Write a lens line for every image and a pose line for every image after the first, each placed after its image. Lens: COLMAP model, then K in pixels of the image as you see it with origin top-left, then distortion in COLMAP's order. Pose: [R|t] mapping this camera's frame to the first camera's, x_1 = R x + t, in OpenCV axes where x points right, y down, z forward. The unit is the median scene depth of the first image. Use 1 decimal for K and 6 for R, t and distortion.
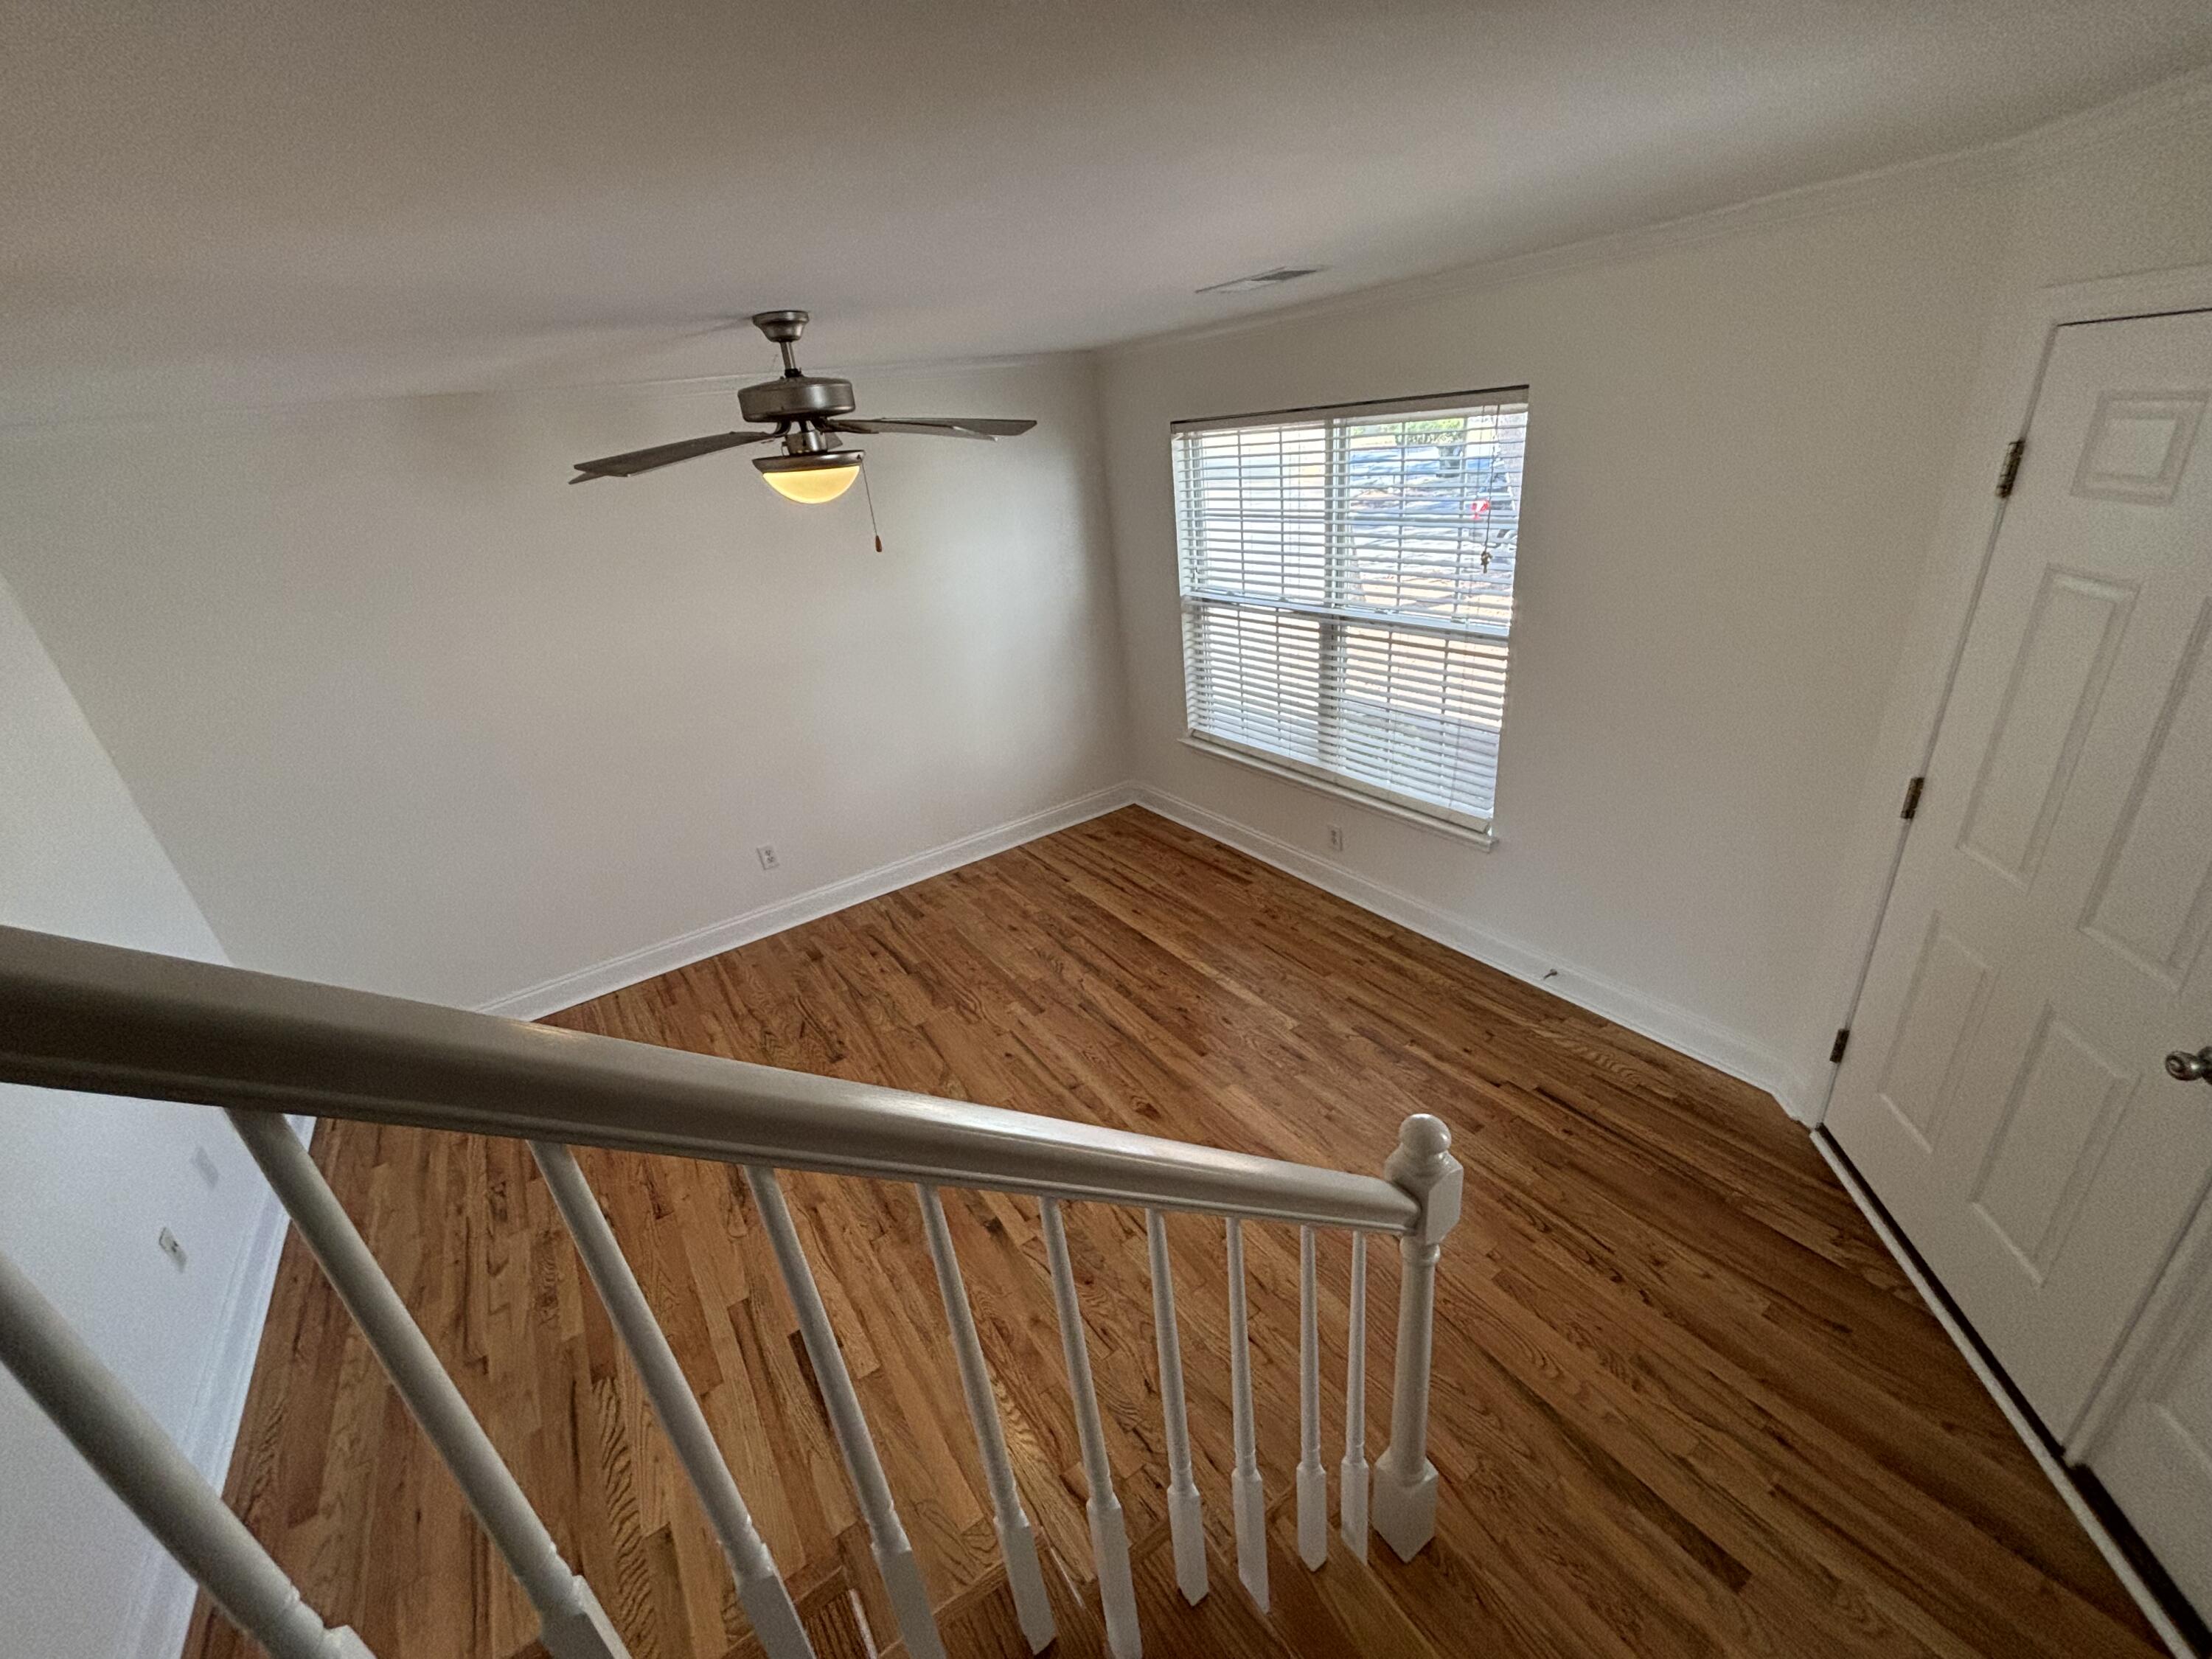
lens RADIAL K [[886.2, 0, 1096.3], [0, 886.2, 832.7], [0, 0, 1]] dist [0.019248, -0.013972]
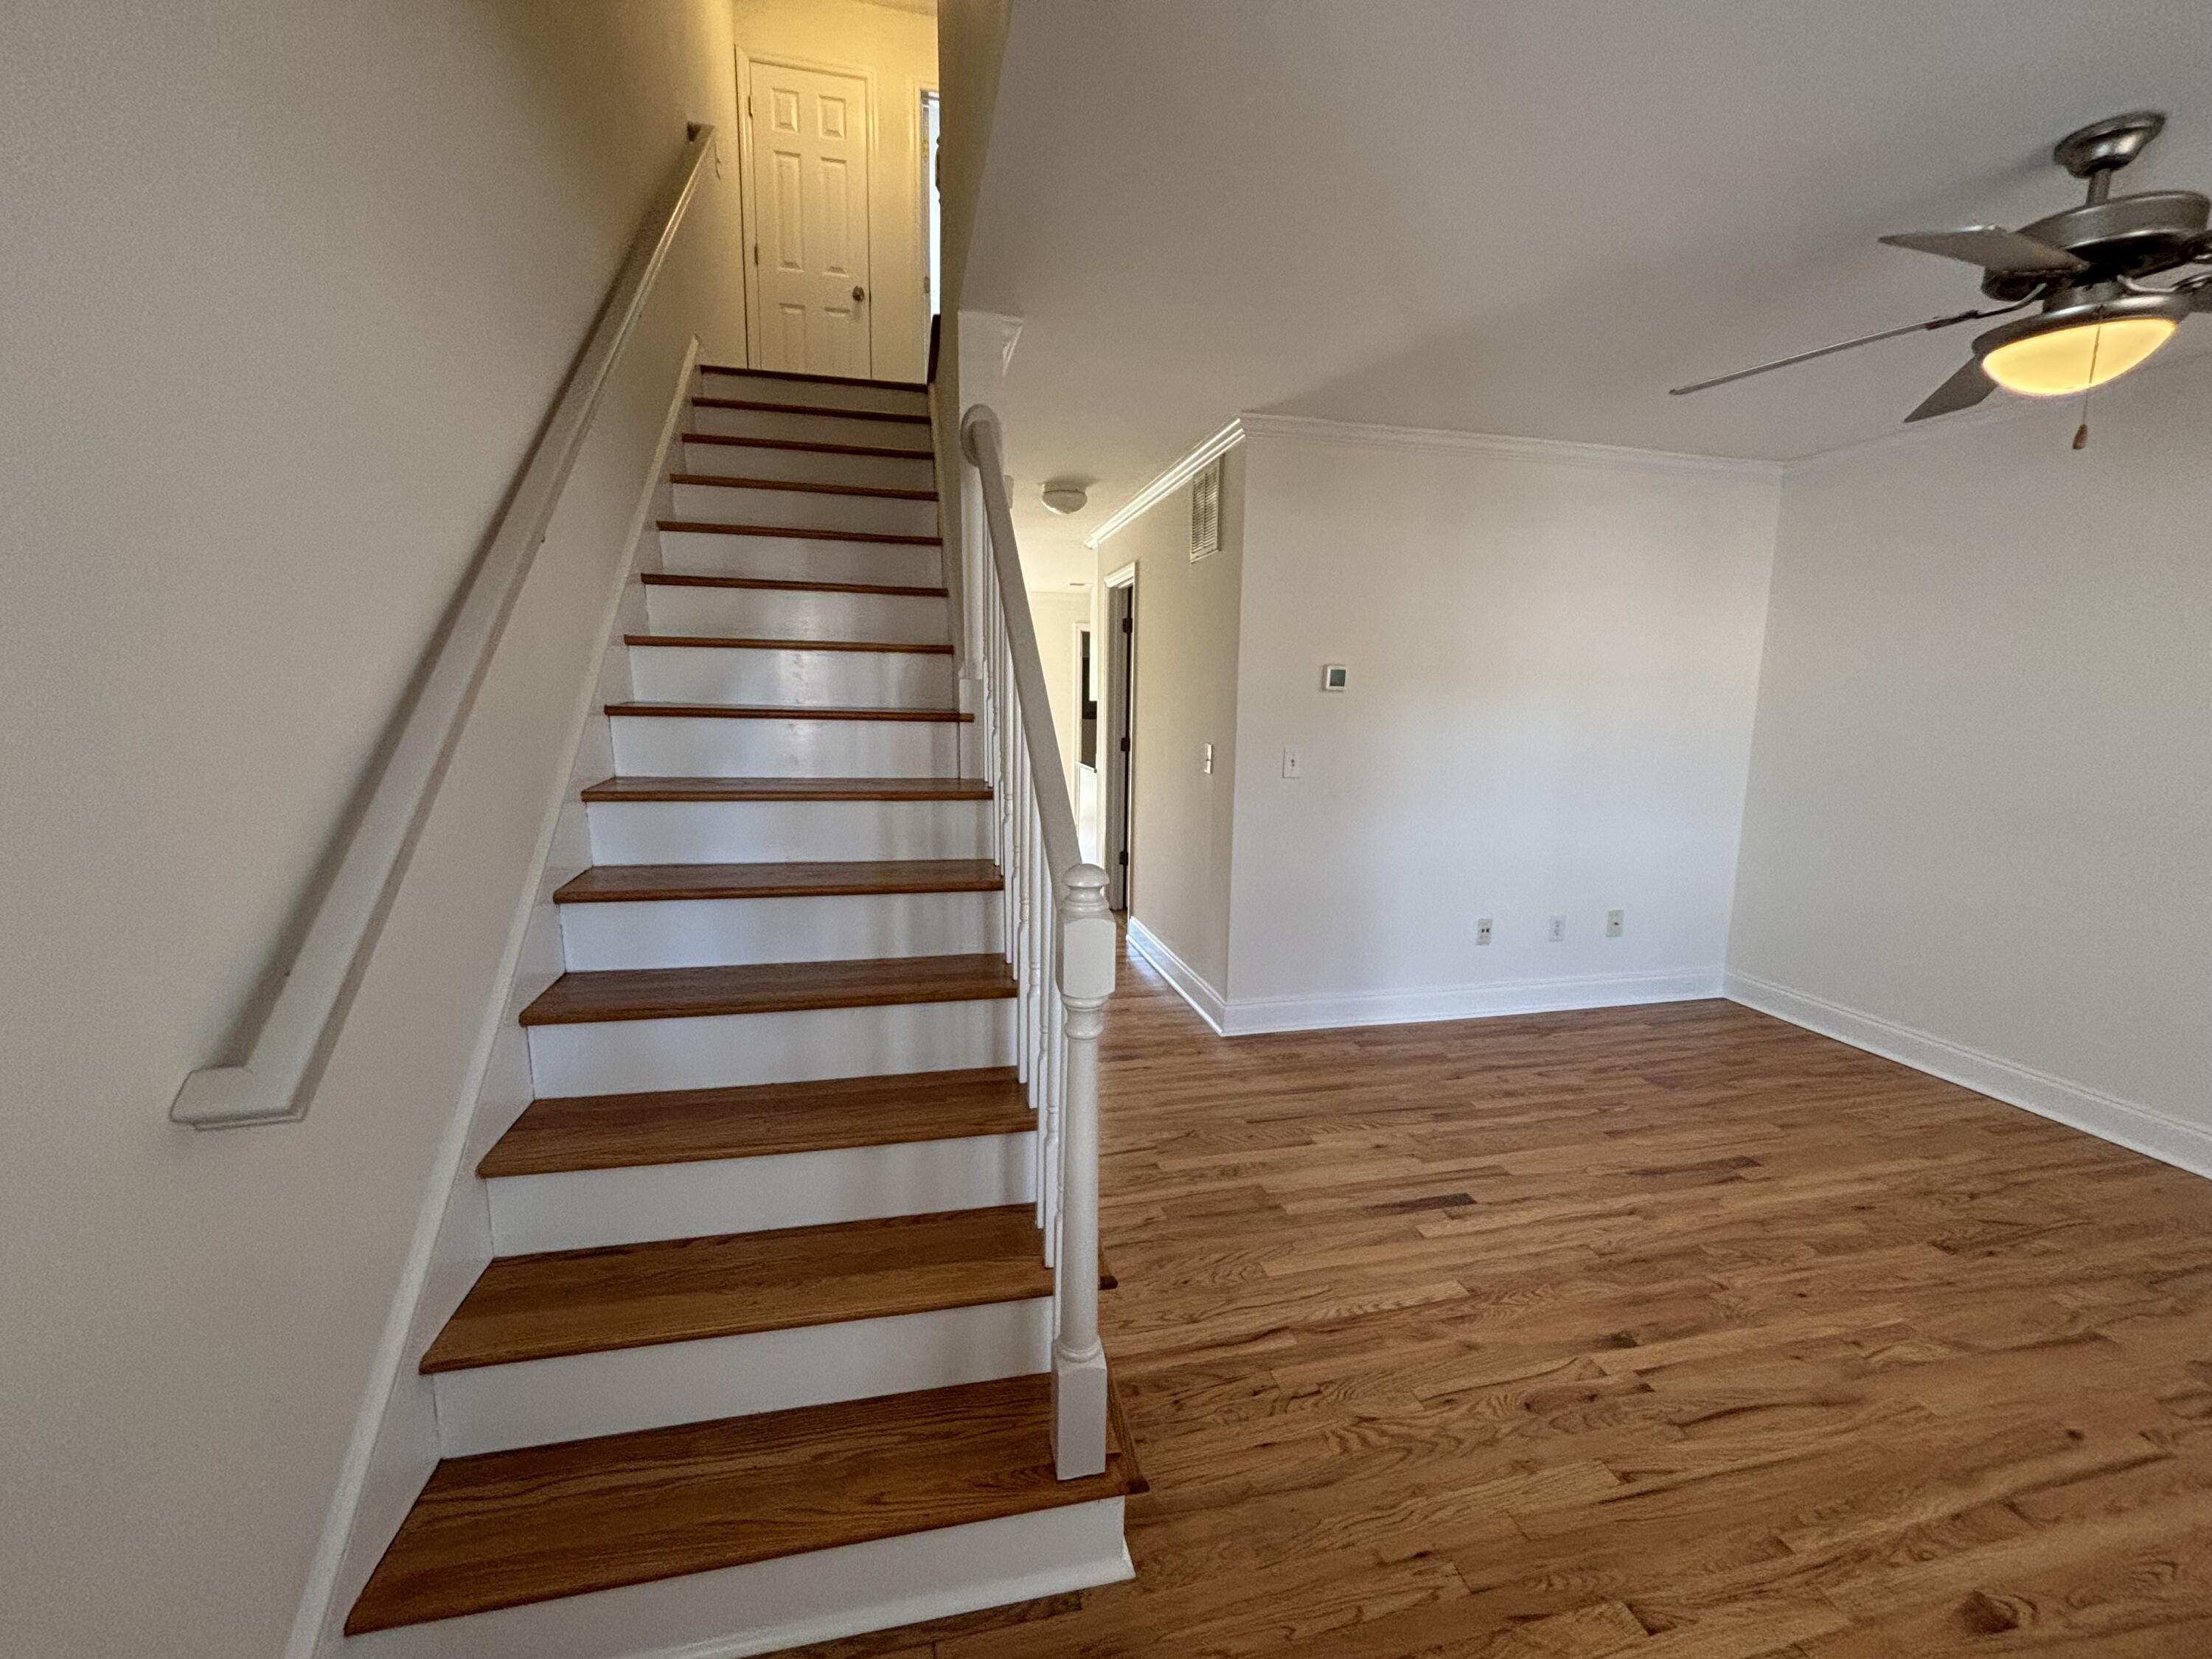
lens RADIAL K [[890.7, 0, 1102.1], [0, 890.7, 828.5], [0, 0, 1]] dist [-0.001301, 0.000252]
pose [[-0.343657, 0.243705, -0.906922, 0.428126], [-0.366526, 0.854339, 0.368461, -0.030976], [0.864615, 0.459034, -0.204275, 0.401038]]
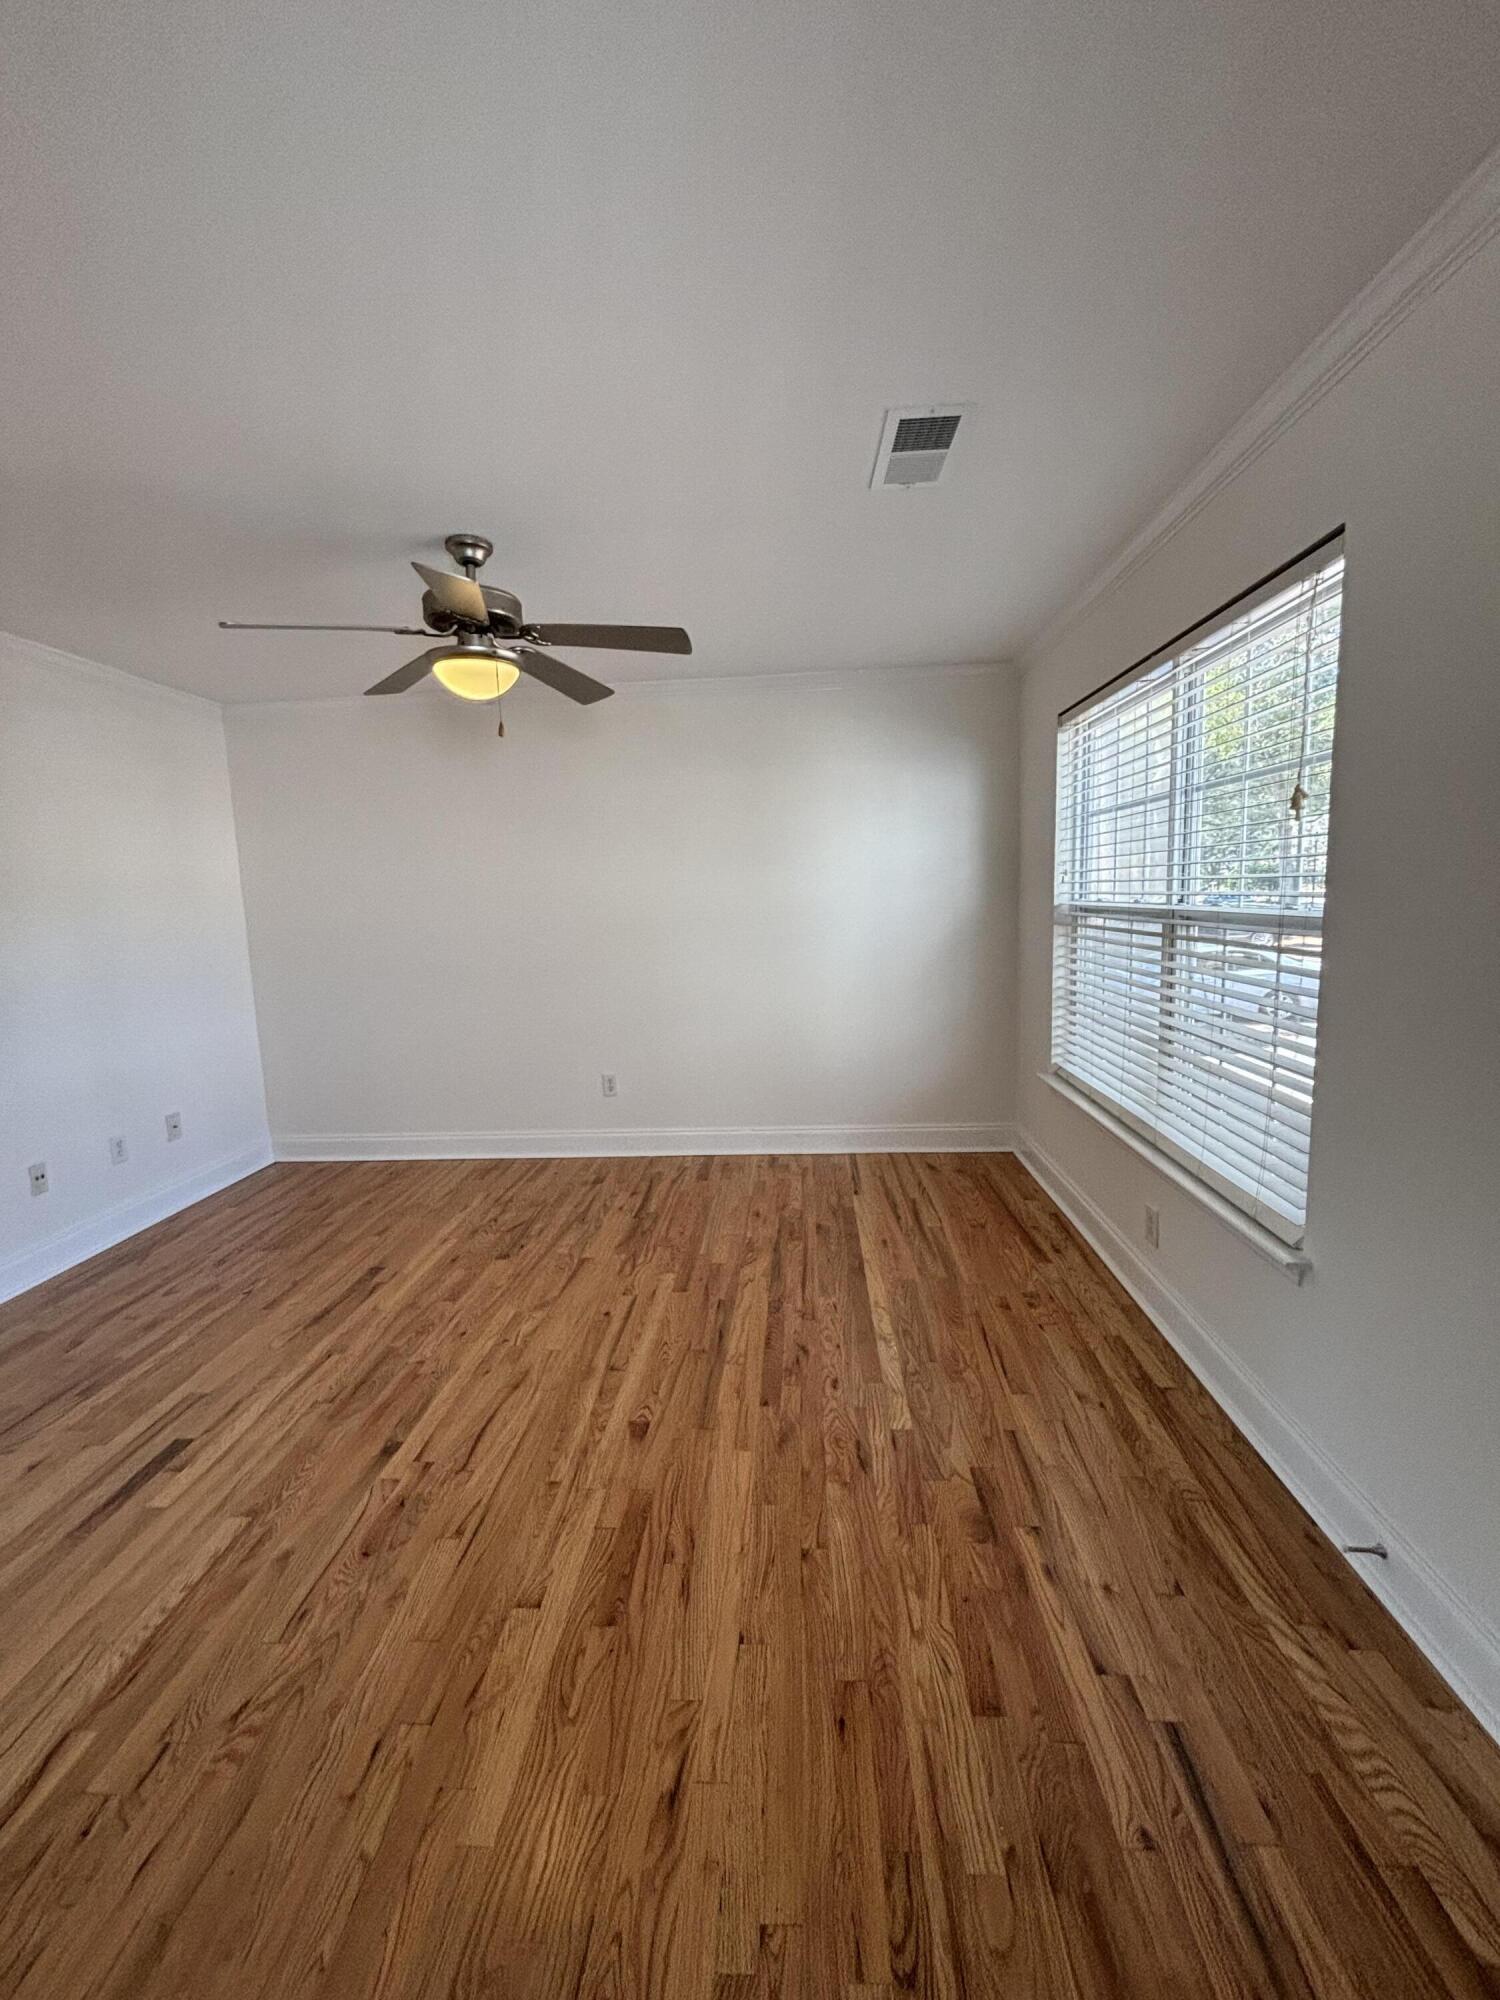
lens RADIAL K [[805.3, 0, 747.7], [0, 805.3, 993.3], [0, 0, 1]] dist [-0.001301, 0.000252]
pose [[0.798132, 0.153056, -0.582717, 0.387720], [-0.295630, 0.942242, -0.157428, 0.029545], [0.524965, 0.297917, 0.797281, 0.295898]]
